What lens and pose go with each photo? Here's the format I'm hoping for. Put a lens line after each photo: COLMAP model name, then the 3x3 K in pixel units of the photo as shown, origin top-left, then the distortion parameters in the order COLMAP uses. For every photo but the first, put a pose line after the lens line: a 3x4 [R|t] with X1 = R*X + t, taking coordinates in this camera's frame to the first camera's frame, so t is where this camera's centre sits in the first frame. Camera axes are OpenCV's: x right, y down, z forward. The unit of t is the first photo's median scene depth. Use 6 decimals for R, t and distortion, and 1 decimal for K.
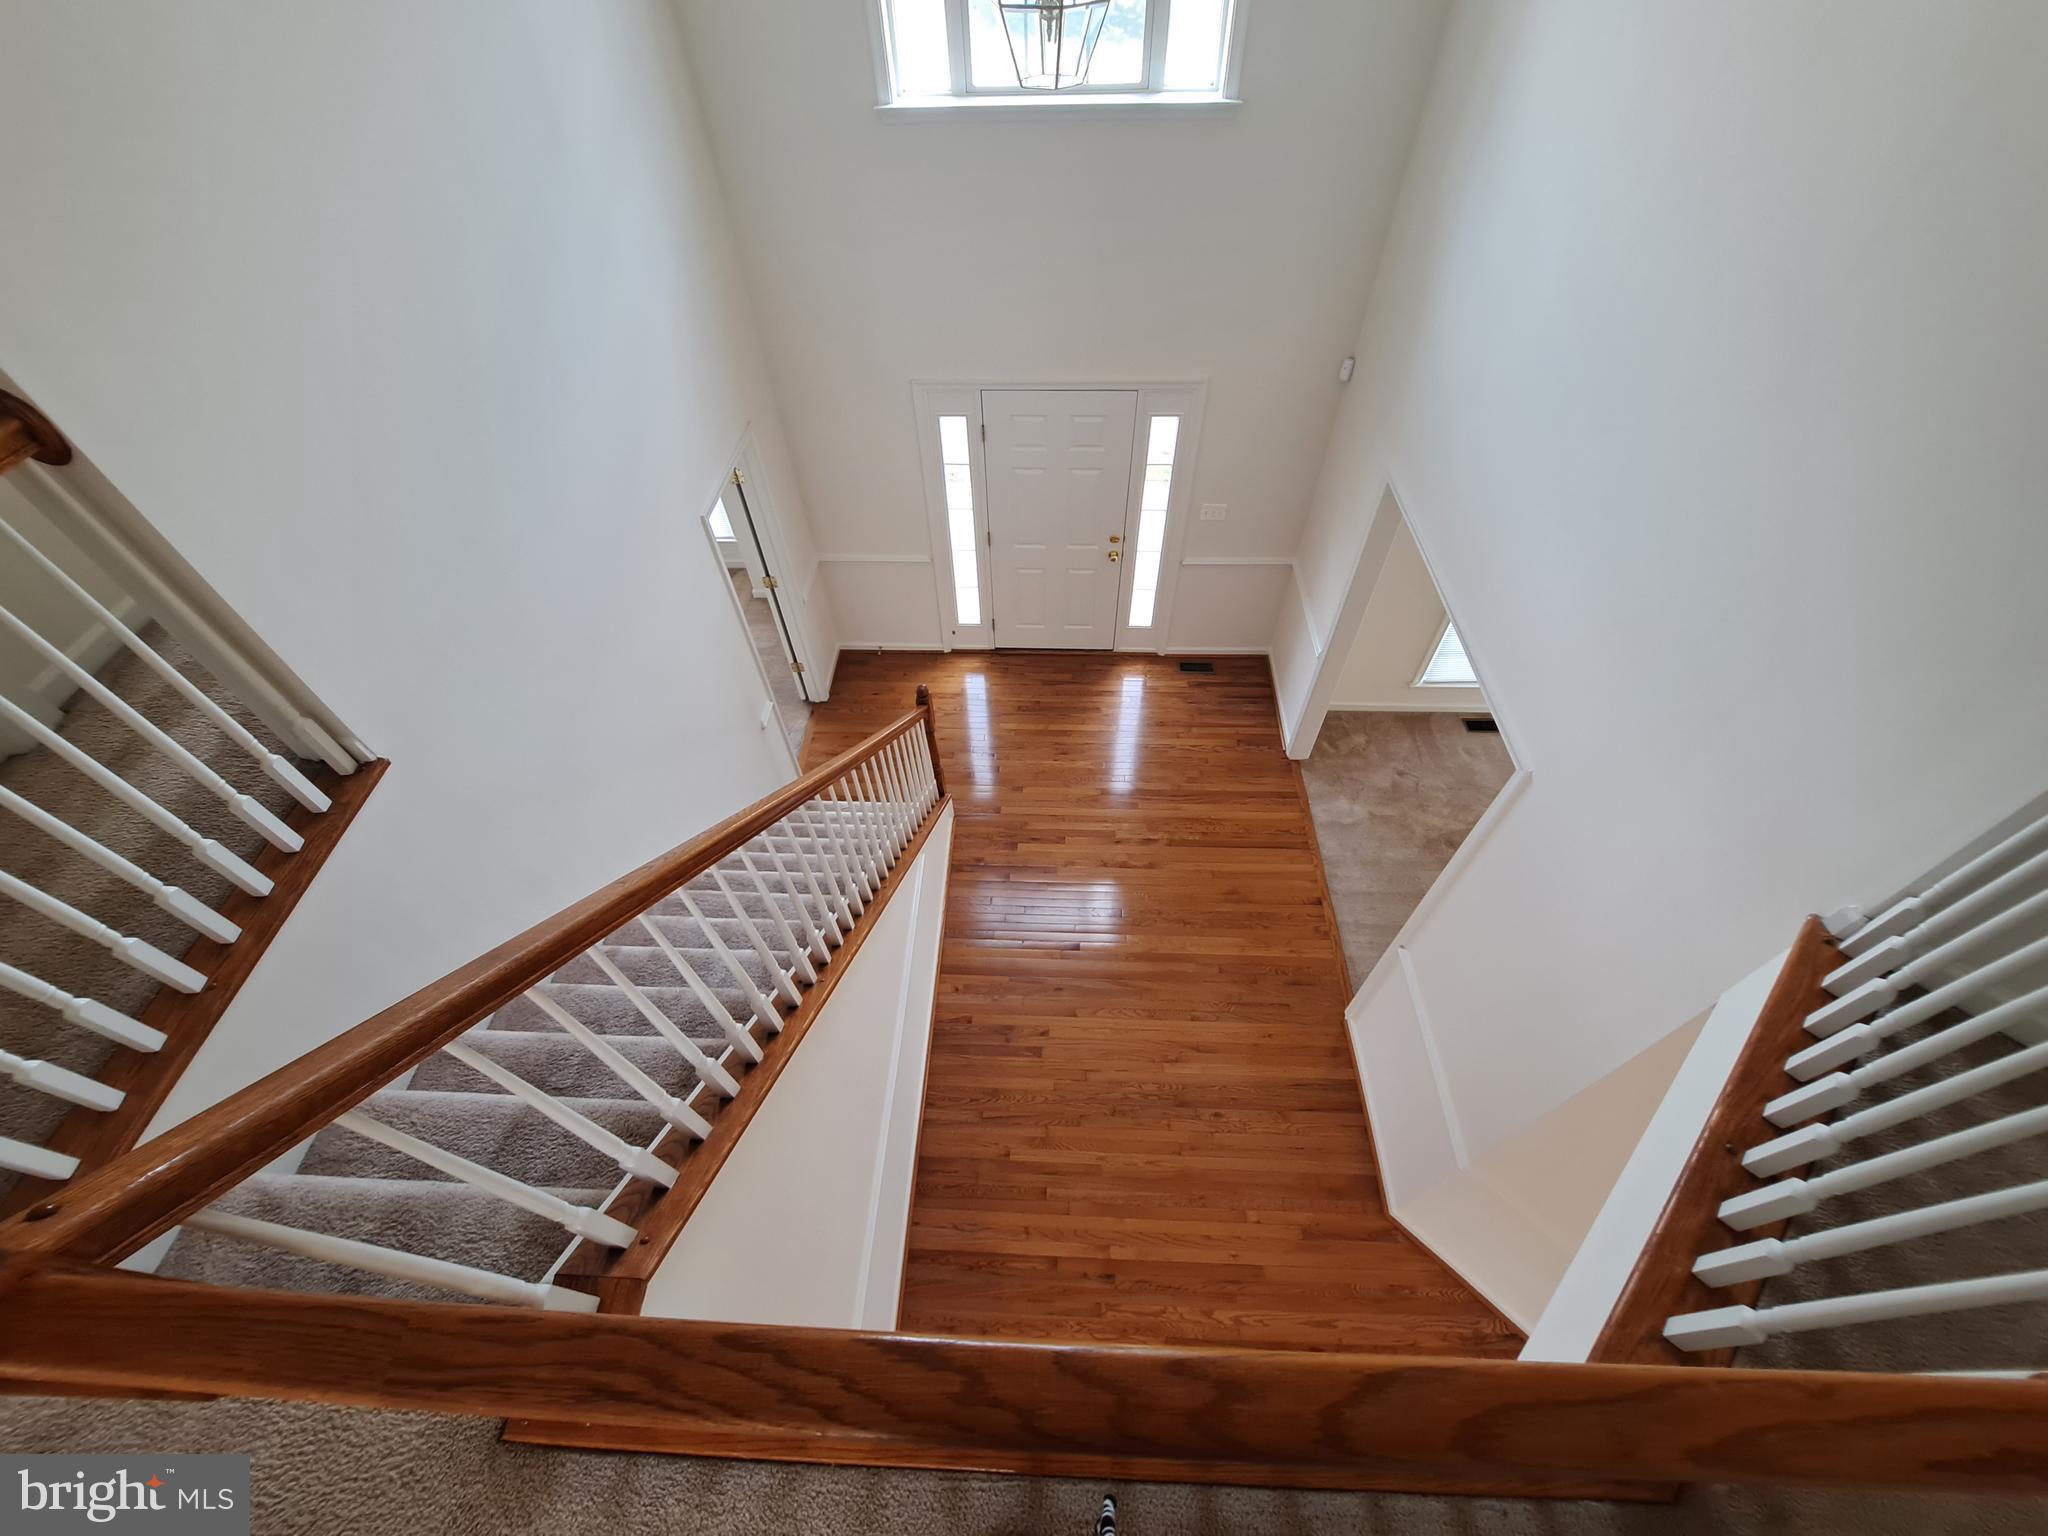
lens RADIAL K [[822.1, 0, 1022.2], [0, 822.1, 769.1], [0, 0, 1]] dist [-0.014755, 0.000137]
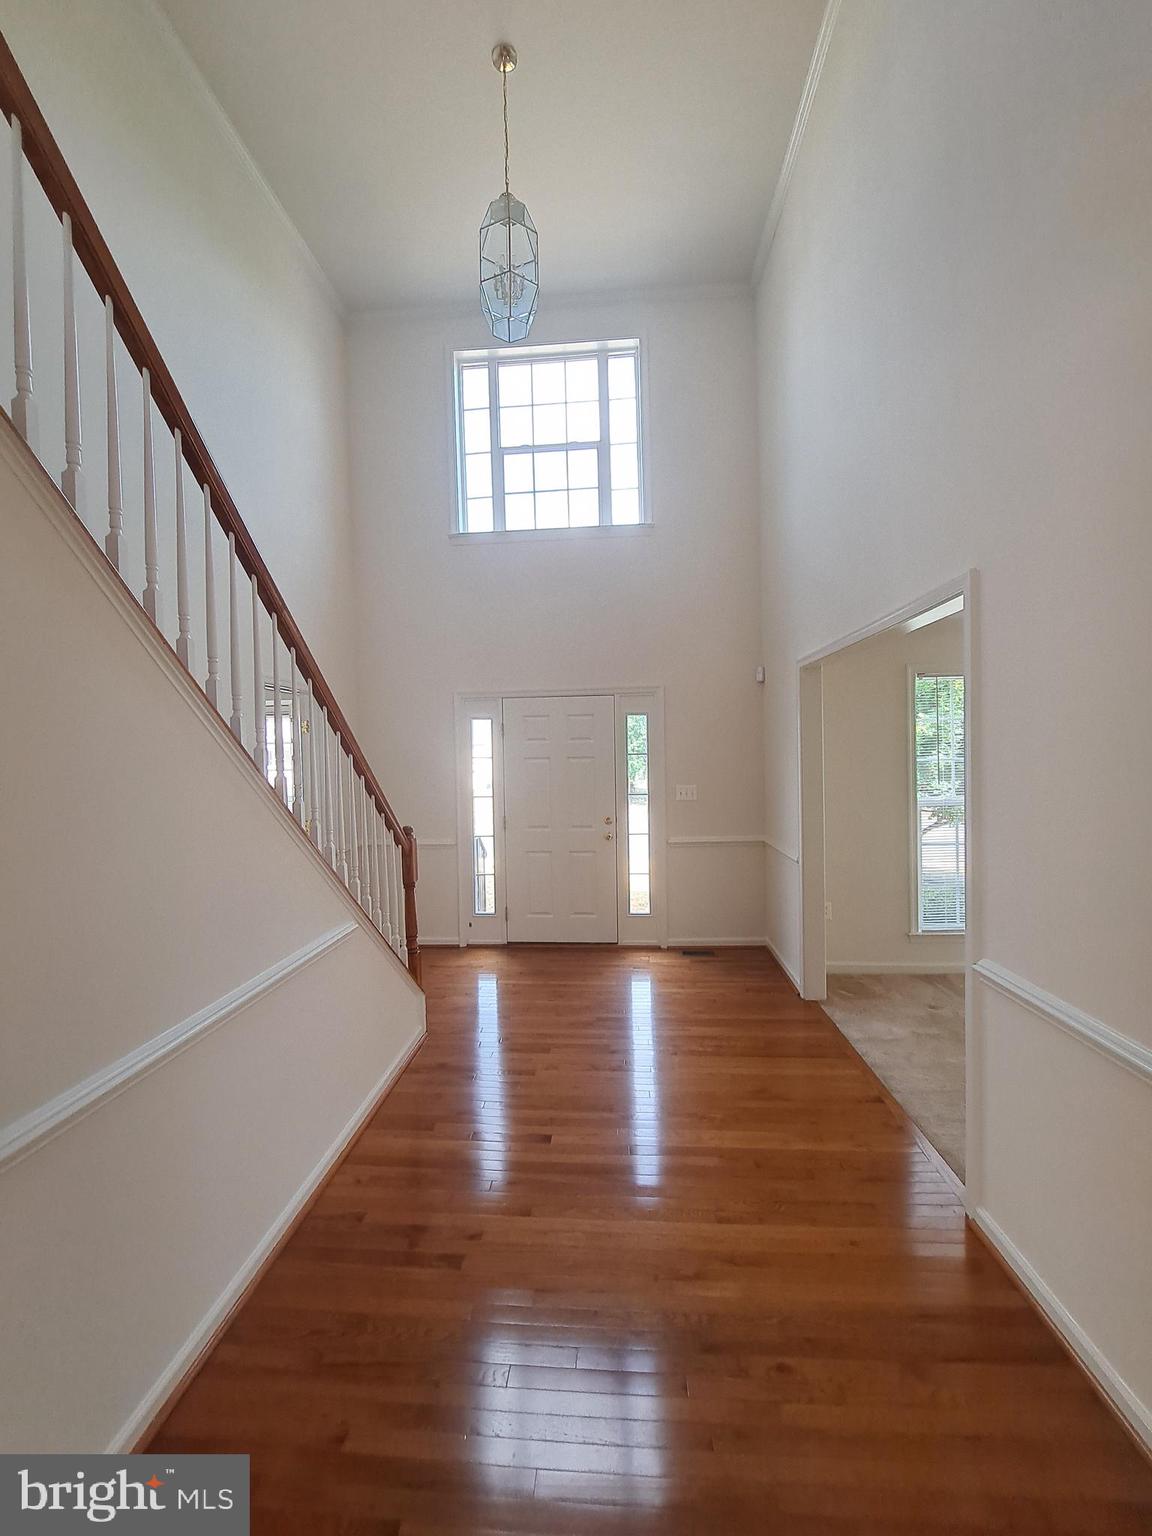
lens RADIAL K [[618.1, 0, 576.0], [0, 618.1, 768.0], [0, 0, 1]] dist [-0.000365, -0.000017]
pose [[0.999417, -0.004426, -0.033855, 0.100693], [-0.023031, 0.644624, -0.764153, 0.380104], [0.025205, 0.764487, 0.644146, 0.376884]]
